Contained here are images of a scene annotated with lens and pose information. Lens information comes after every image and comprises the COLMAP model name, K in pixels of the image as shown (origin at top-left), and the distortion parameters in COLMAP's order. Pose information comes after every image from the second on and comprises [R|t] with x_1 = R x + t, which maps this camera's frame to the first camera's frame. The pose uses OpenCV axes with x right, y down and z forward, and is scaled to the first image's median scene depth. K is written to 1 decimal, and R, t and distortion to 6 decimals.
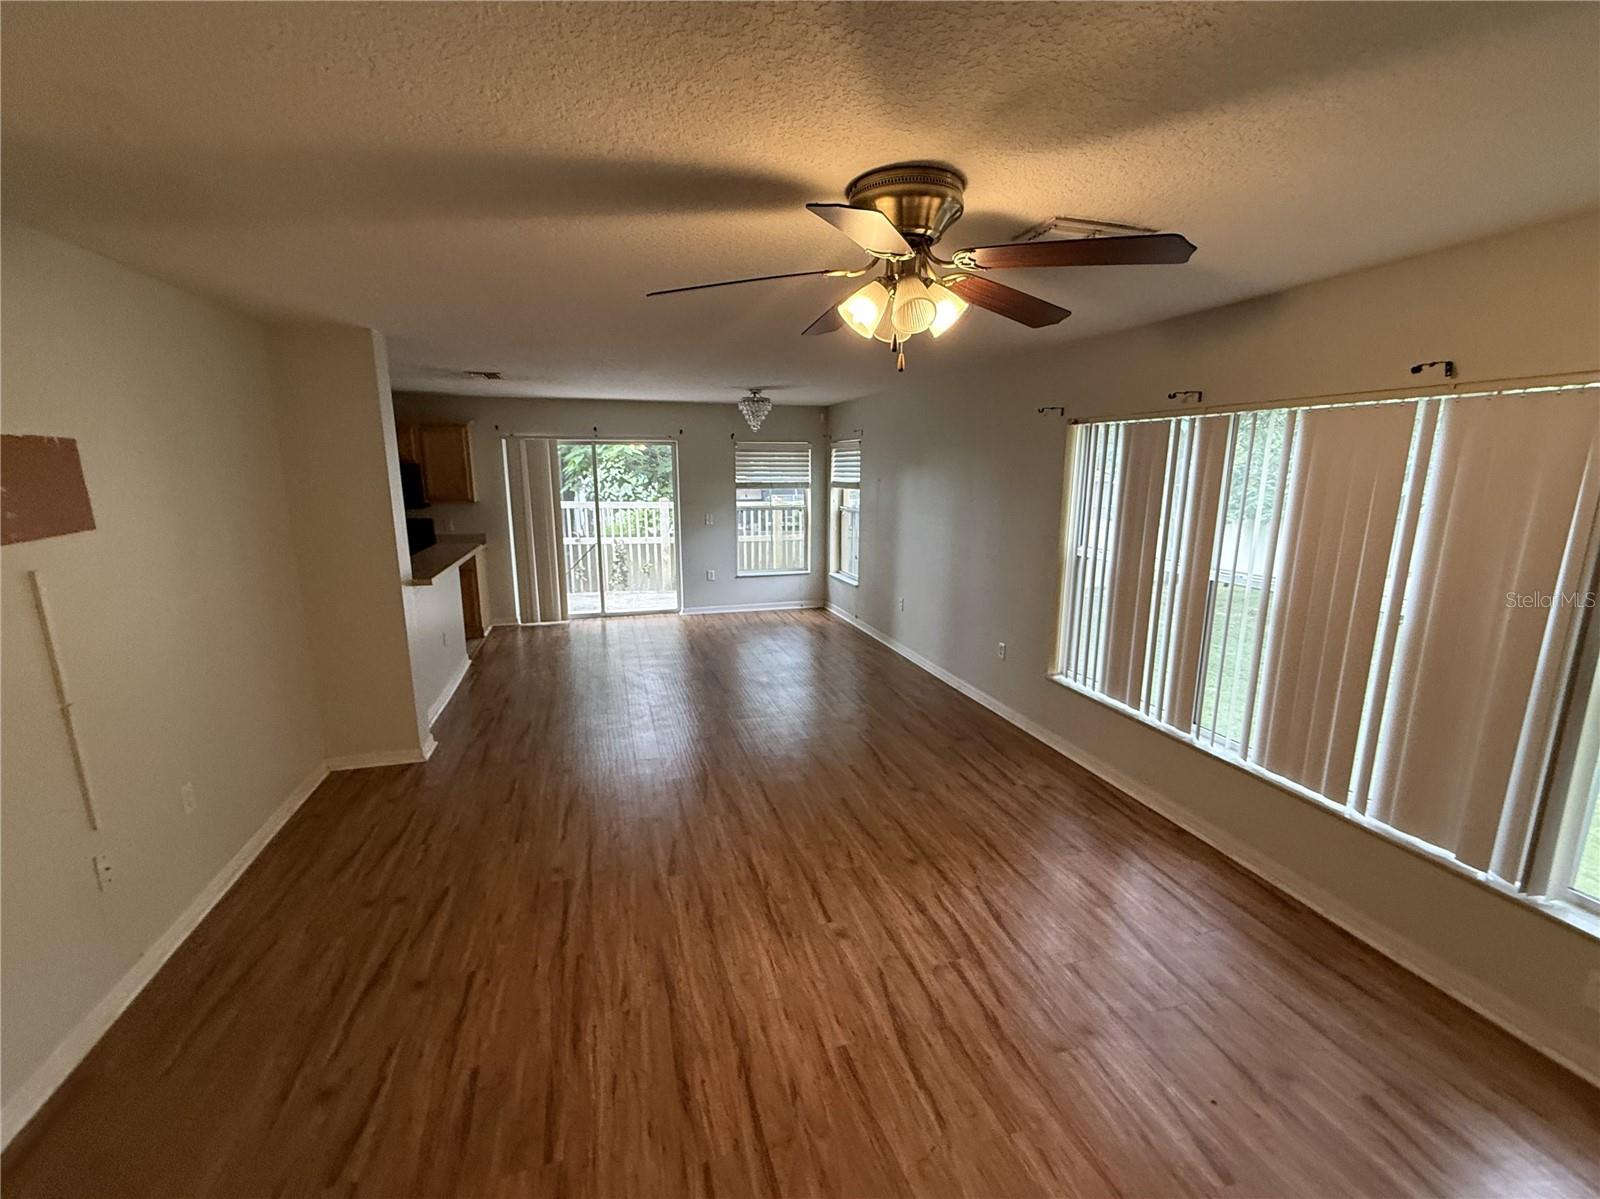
lens RADIAL K [[640.2, 0, 783.7], [0, 640.2, 590.7], [0, 0, 1]] dist [0.000131, 0.000591]
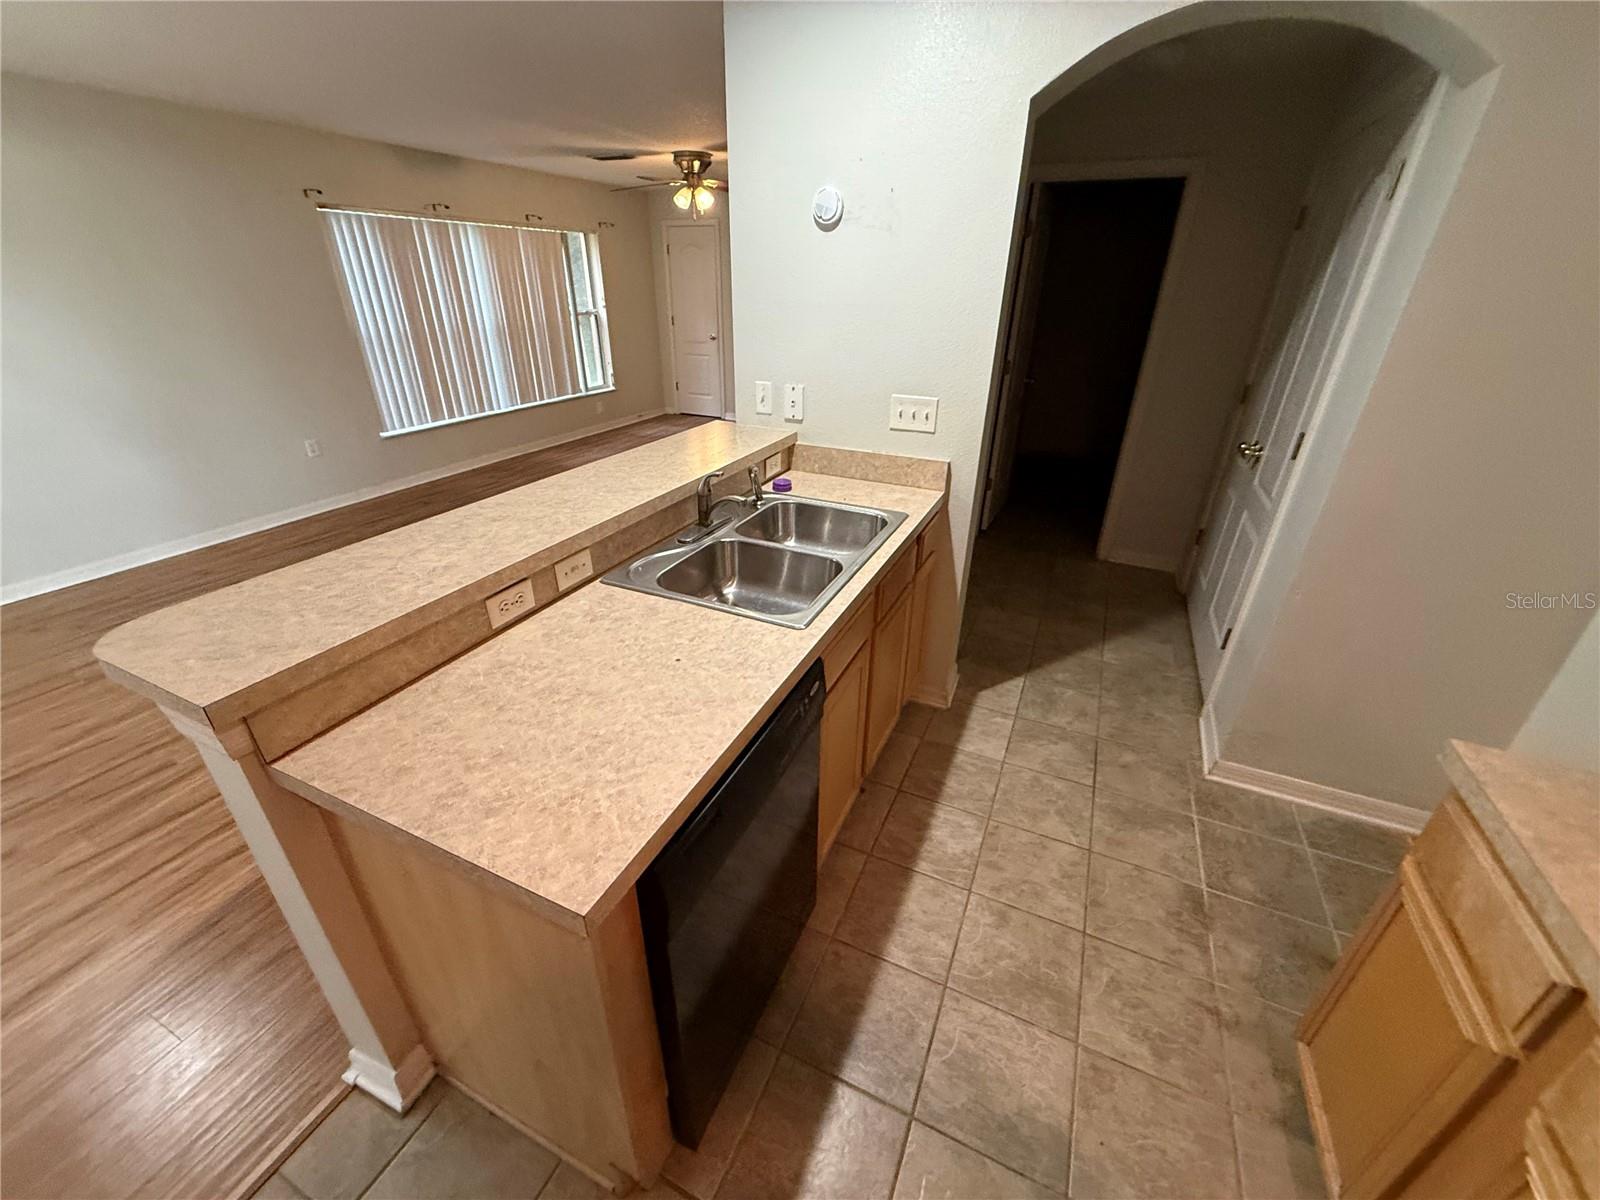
lens RADIAL K [[640.2, 0, 800.4], [0, 640.2, 603.7], [0, 0, 1]] dist [0.000131, 0.000591]
pose [[-0.749008, -0.312246, 0.584371, -1.730550], [0.112717, 0.809080, 0.576788, -0.391441], [-0.652903, 0.497887, -0.570812, 2.270235]]
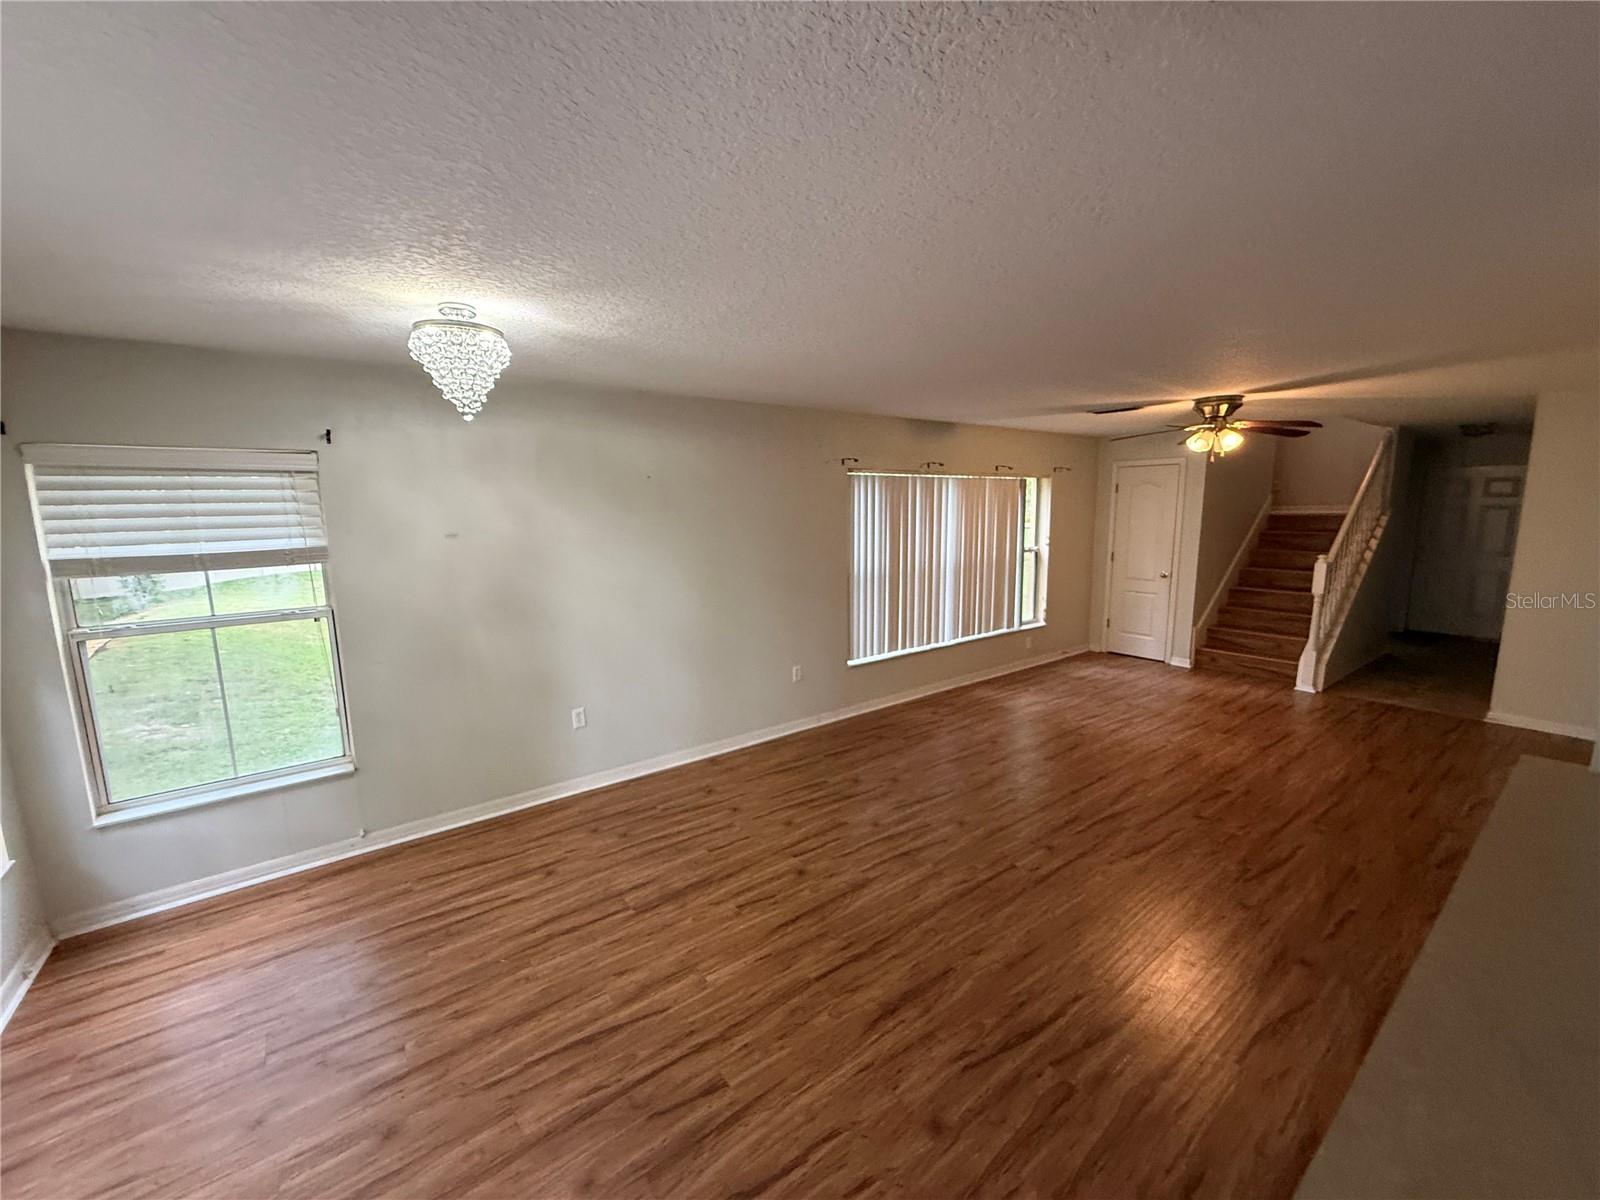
lens RADIAL K [[640.2, 0, 792.0], [0, 640.2, 598.9], [0, 0, 1]] dist [0.000131, 0.000591]
pose [[-0.346664, -0.134115, 0.928352, -1.218799], [0.192210, 0.958566, 0.210255, -0.483509], [-0.918085, 0.251327, -0.306522, 2.475869]]
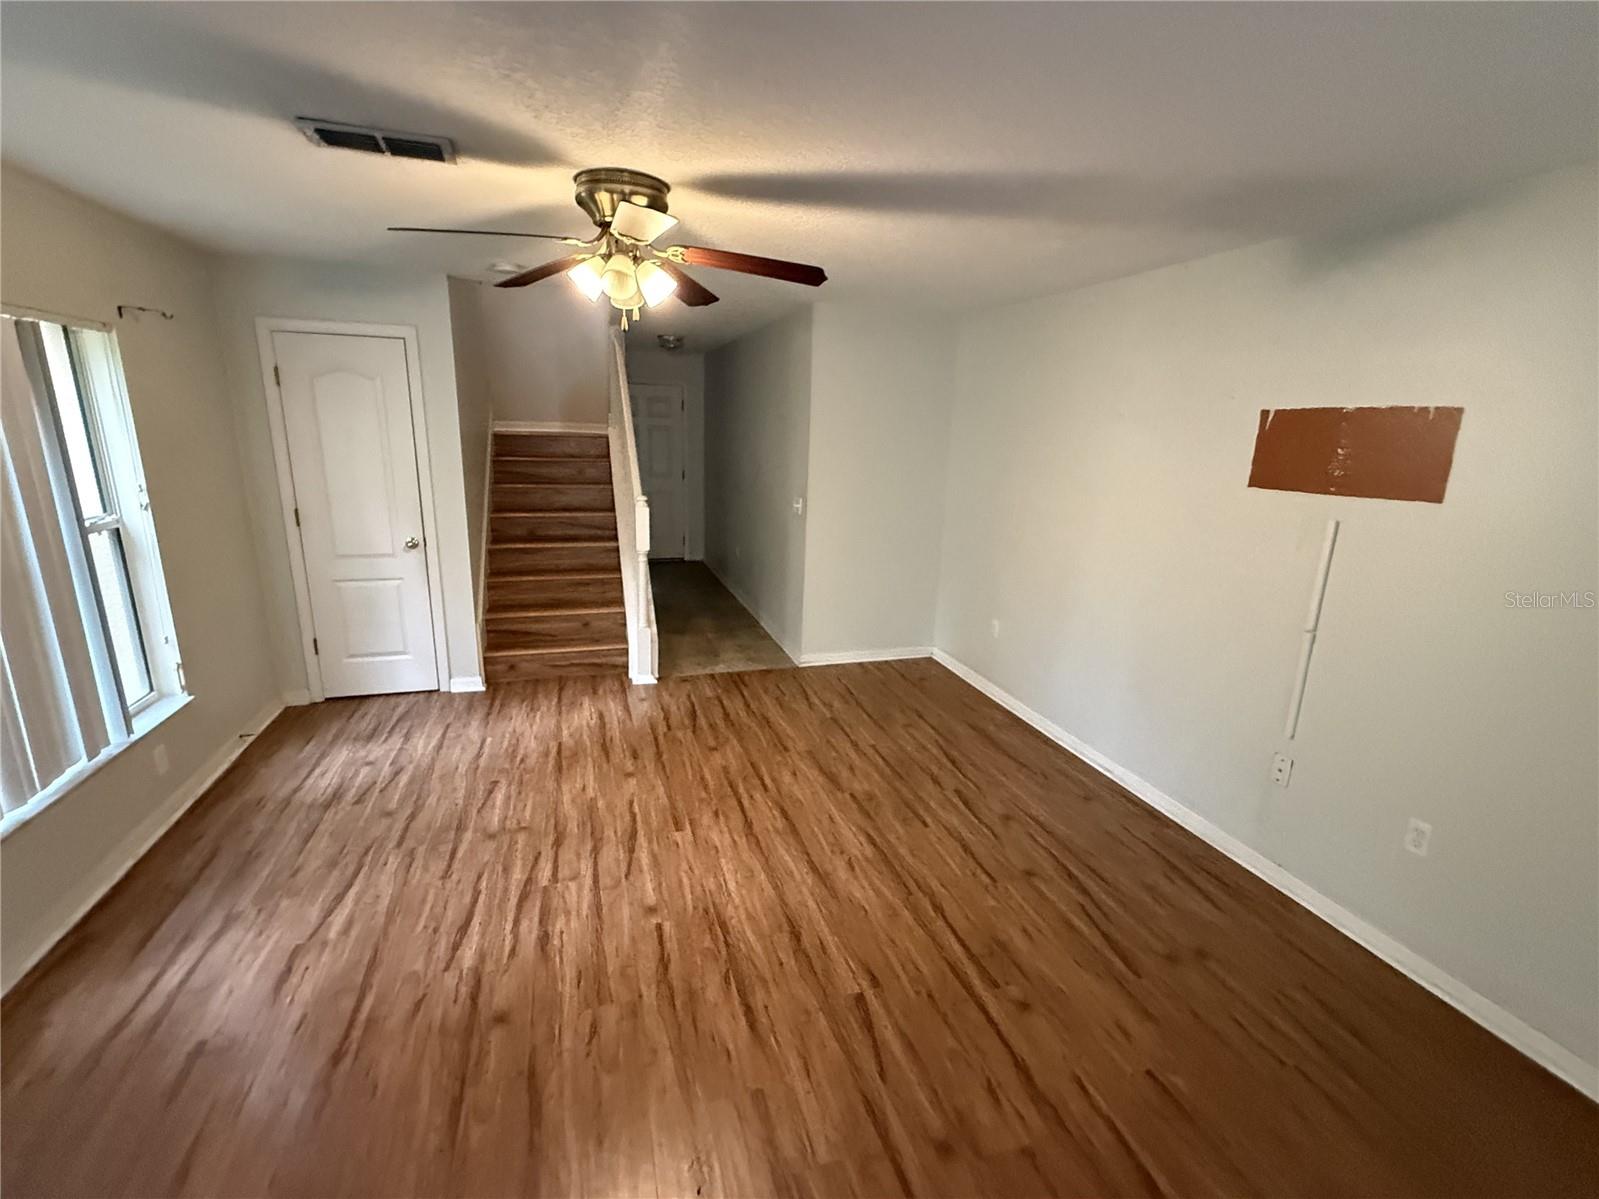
lens RADIAL K [[685.7, 0, 782.2], [0, 685.7, 597.7], [0, 0, 1]] dist [0.000880, -0.000299]
pose [[-0.999279, -0.027605, -0.026059, -0.064155], [-0.036138, 0.901954, 0.430318, -0.319835], [0.011625, 0.430950, -0.902301, 1.693774]]
